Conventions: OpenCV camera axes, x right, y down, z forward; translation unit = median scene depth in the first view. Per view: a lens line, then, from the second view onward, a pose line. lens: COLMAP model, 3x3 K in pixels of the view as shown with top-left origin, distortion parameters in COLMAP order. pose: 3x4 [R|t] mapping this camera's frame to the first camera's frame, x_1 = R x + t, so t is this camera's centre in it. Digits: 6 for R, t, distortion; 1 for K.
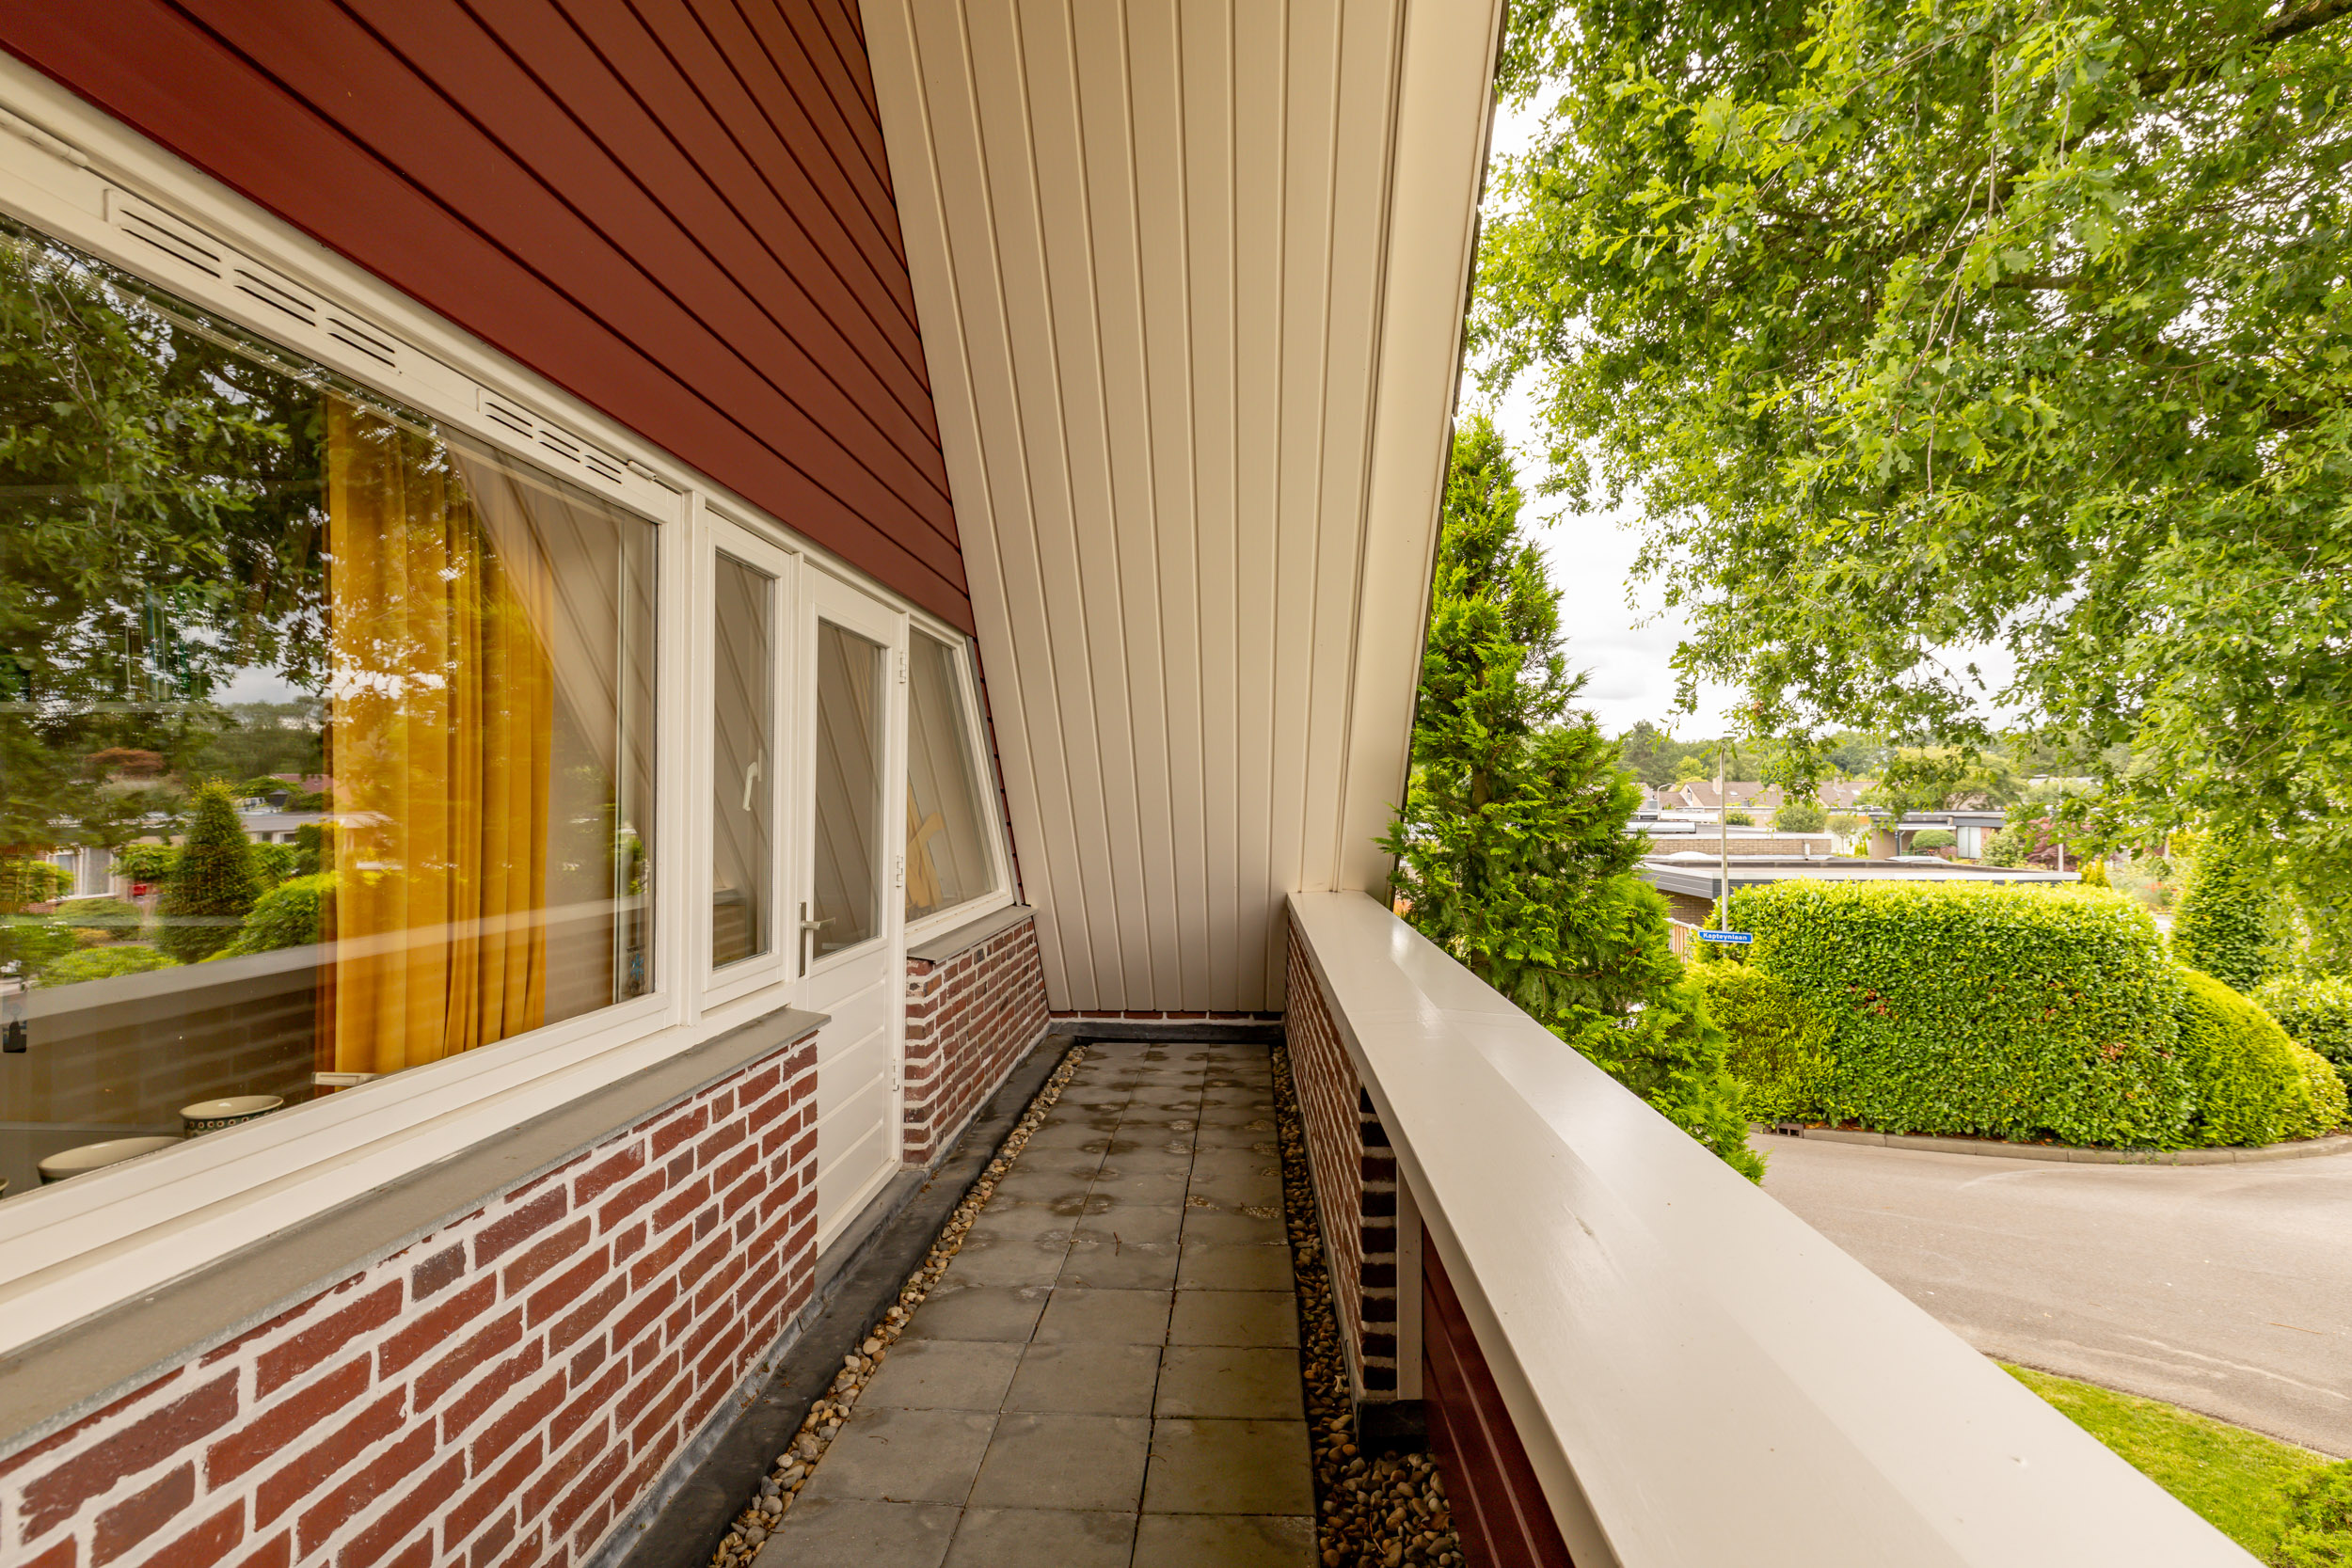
lens RADIAL K [[1149.4, 0, 1179.3], [0, 1149.4, 790.4], [0, 0, 1]] dist [-0.002634, 0.002005]
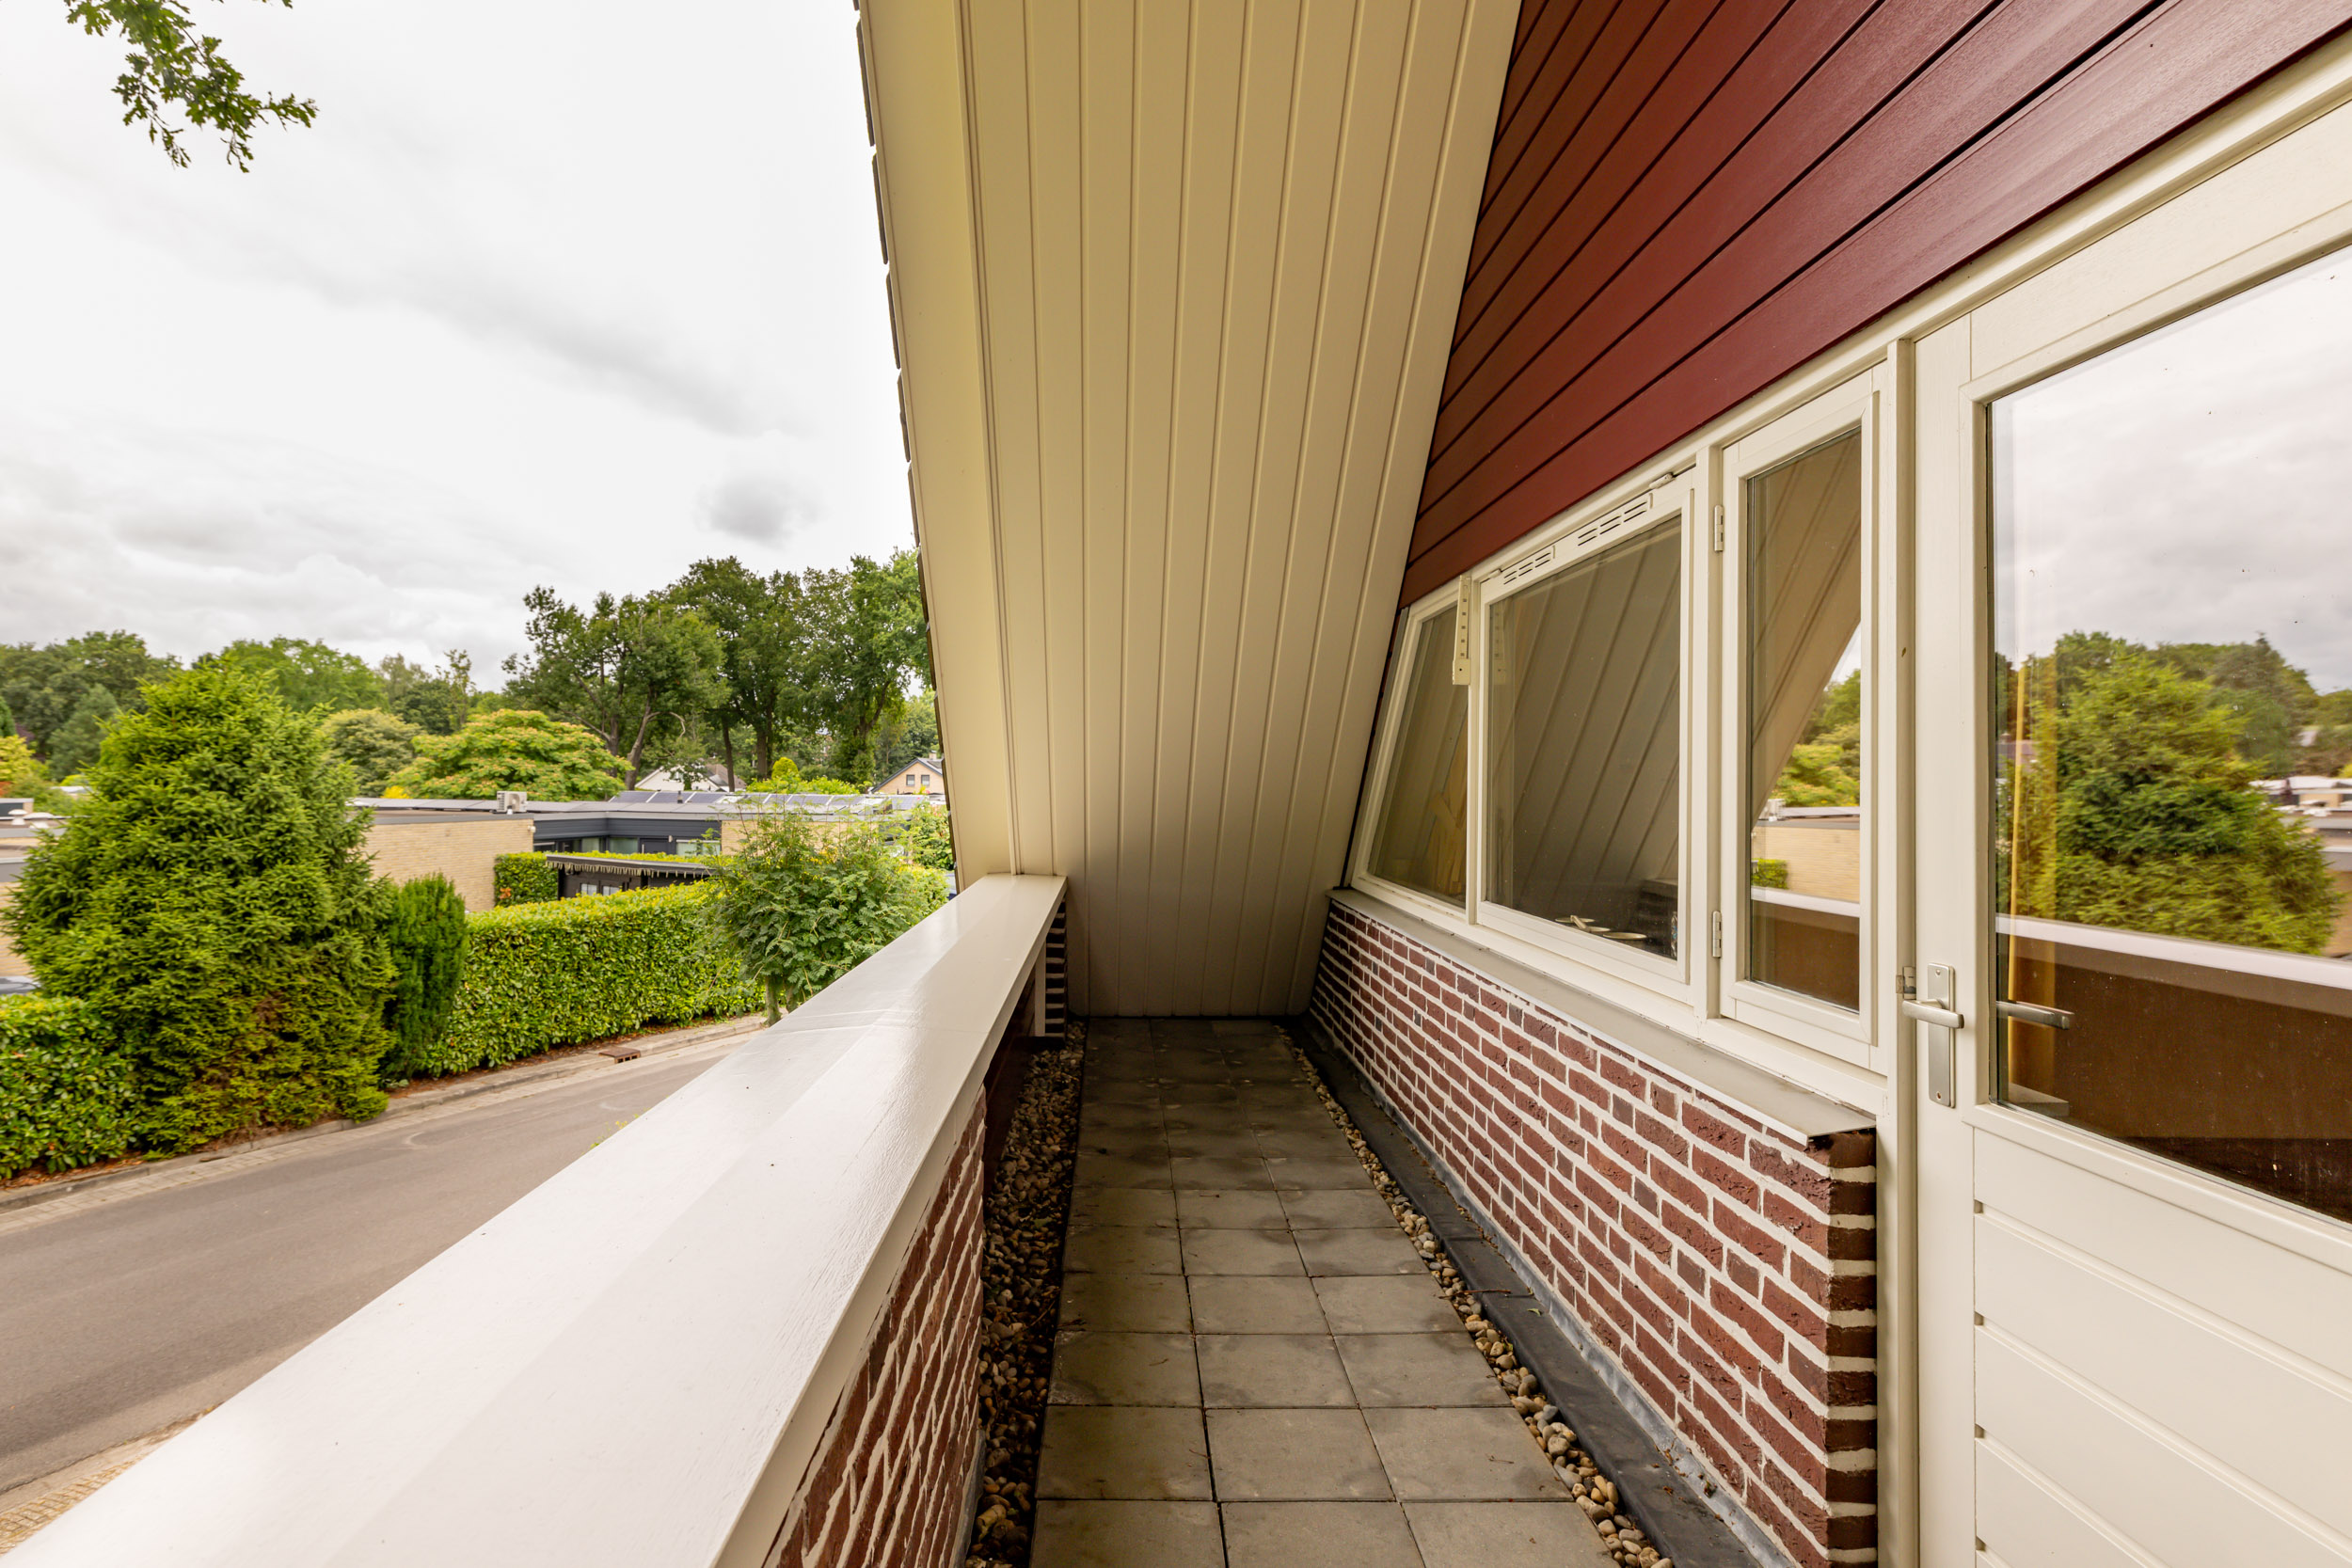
lens RADIAL K [[1149.4, 0, 1179.3], [0, 1149.4, 790.4], [0, 0, 1]] dist [-0.002634, 0.002005]
pose [[-0.994132, -0.004720, -0.108068, 0.108365], [-0.003611, 0.999939, -0.010458, 0.036602], [0.108111, -0.010006, -0.994088, 2.042707]]
